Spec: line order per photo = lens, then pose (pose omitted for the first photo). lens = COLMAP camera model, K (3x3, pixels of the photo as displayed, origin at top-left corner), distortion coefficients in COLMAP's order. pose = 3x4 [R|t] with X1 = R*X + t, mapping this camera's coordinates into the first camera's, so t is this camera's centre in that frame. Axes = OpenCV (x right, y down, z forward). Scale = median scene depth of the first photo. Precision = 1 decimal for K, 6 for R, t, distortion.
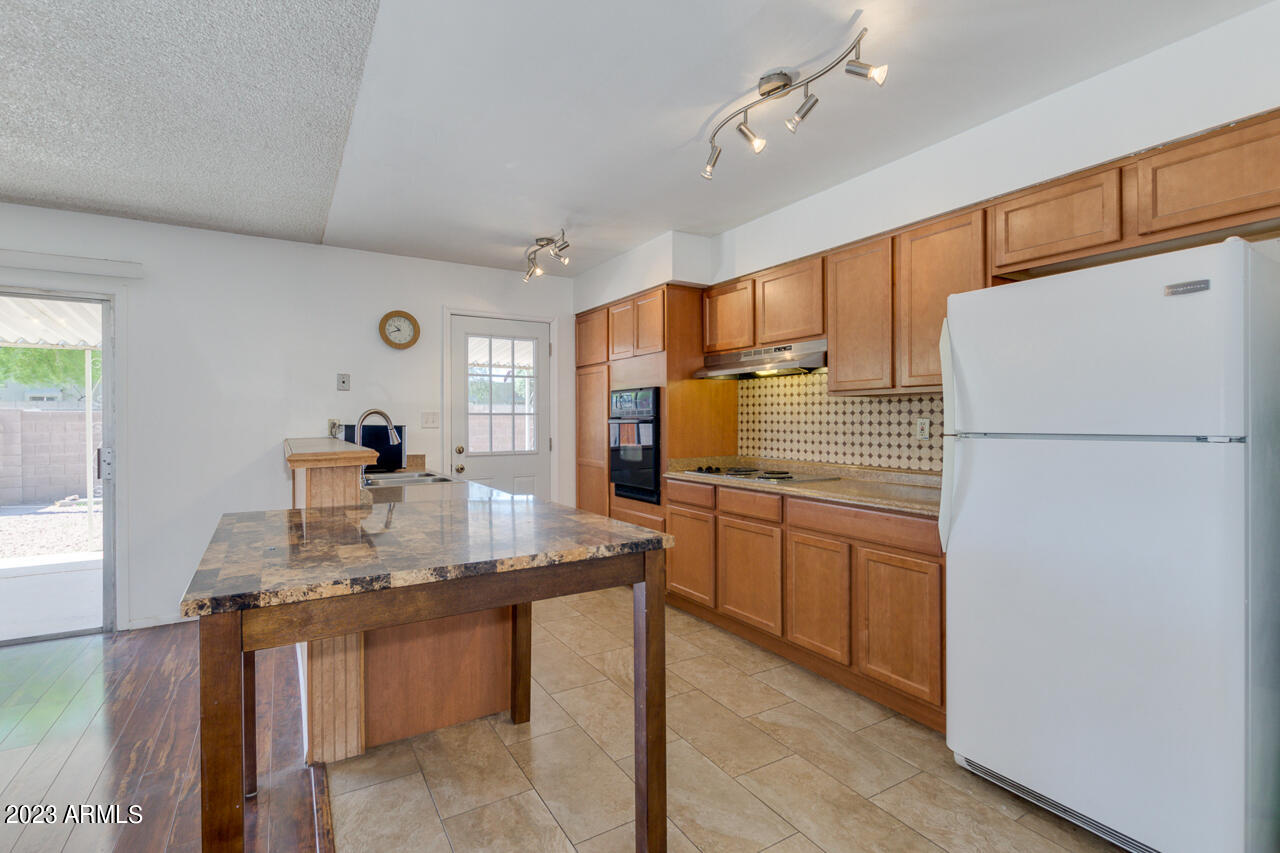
lens RADIAL K [[594.5, 0, 639.6], [0, 594.5, 420.1], [0, 0, 1]] dist [0.016840, -0.008638]
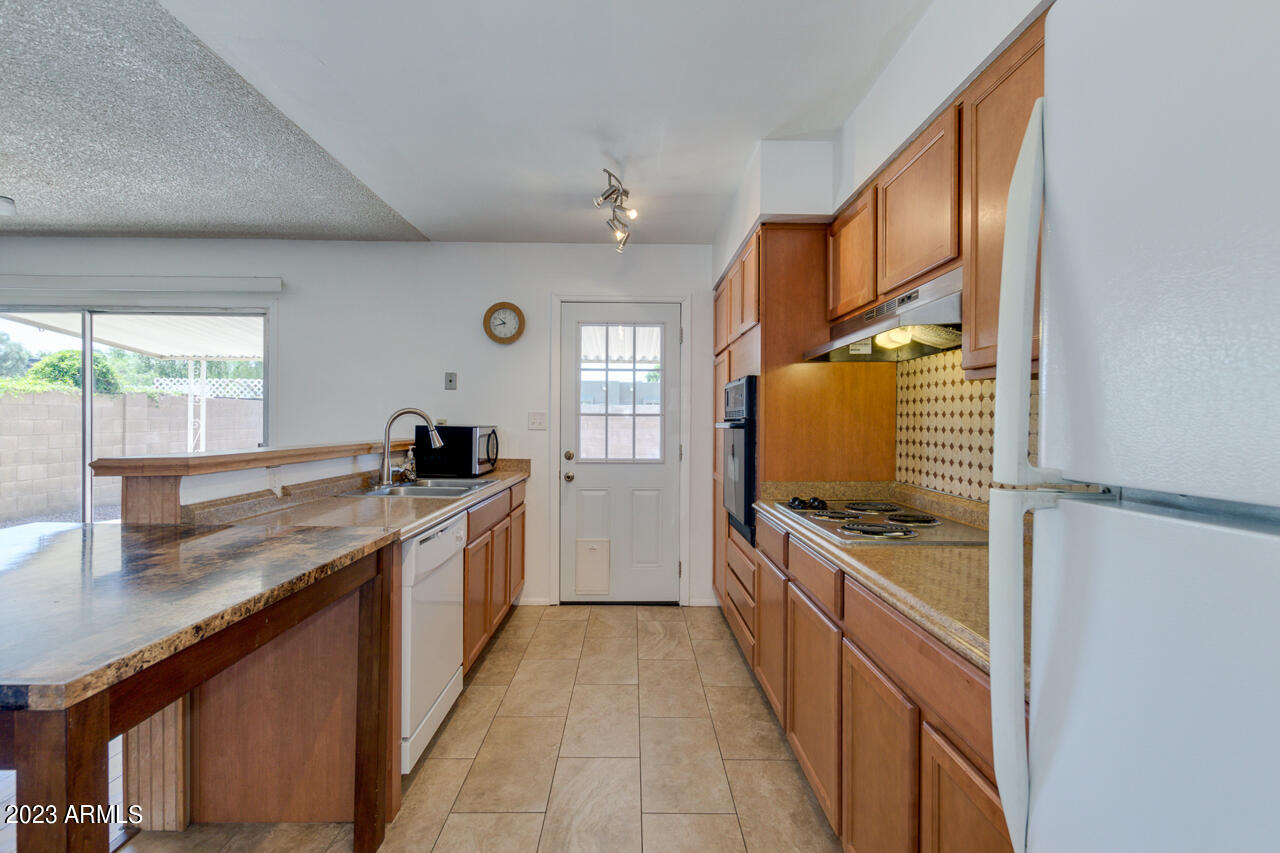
lens RADIAL K [[594.5, 0, 639.6], [0, 594.5, 420.1], [0, 0, 1]] dist [0.016840, -0.008638]
pose [[0.861492, 0.008007, -0.507709, 0.276600], [-0.009545, 0.999954, -0.000425, -0.003108], [0.507682, 0.005212, 0.861529, 0.351148]]
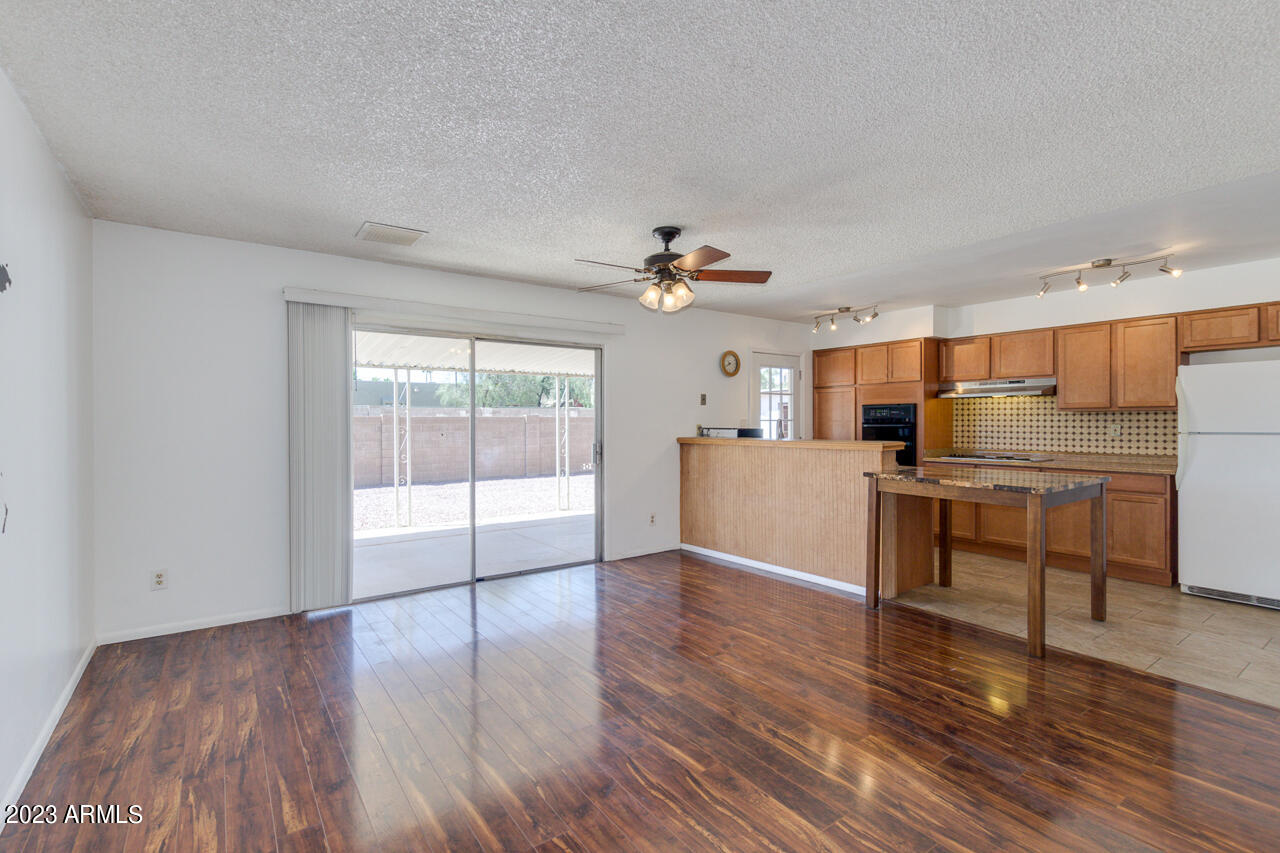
lens RADIAL K [[594.5, 0, 639.6], [0, 594.5, 420.1], [0, 0, 1]] dist [0.016840, -0.008638]
pose [[0.996548, -0.000642, 0.083013, -0.839916], [0.000832, 0.999997, -0.002254, -0.009642], [-0.083011, 0.002315, 0.996546, -0.505195]]
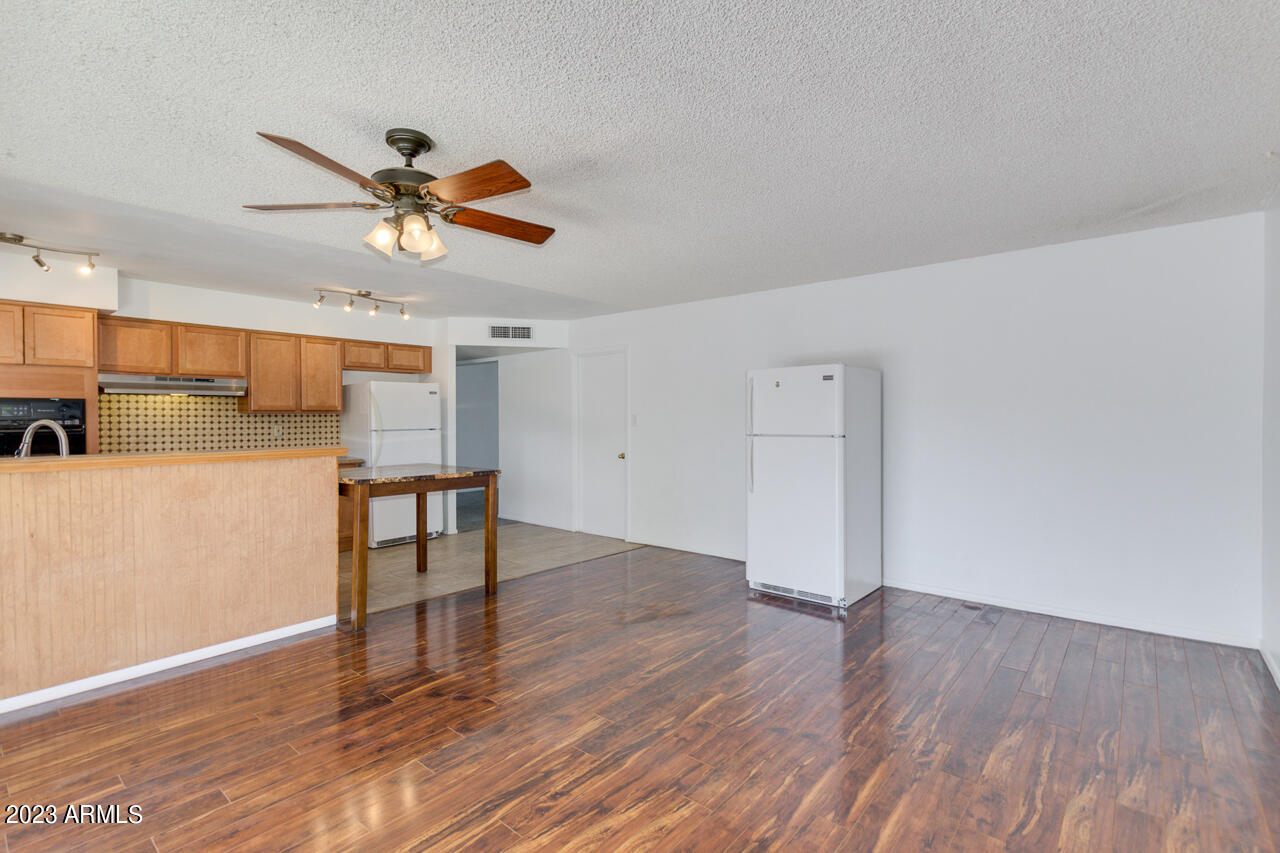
lens RADIAL K [[594.5, 0, 639.6], [0, 594.5, 420.1], [0, 0, 1]] dist [0.016840, -0.008638]
pose [[-0.328031, -0.000120, 0.944667, -1.396130], [0.006808, 0.999974, 0.002491, -0.012809], [-0.944642, 0.007249, -0.328021, 0.407595]]
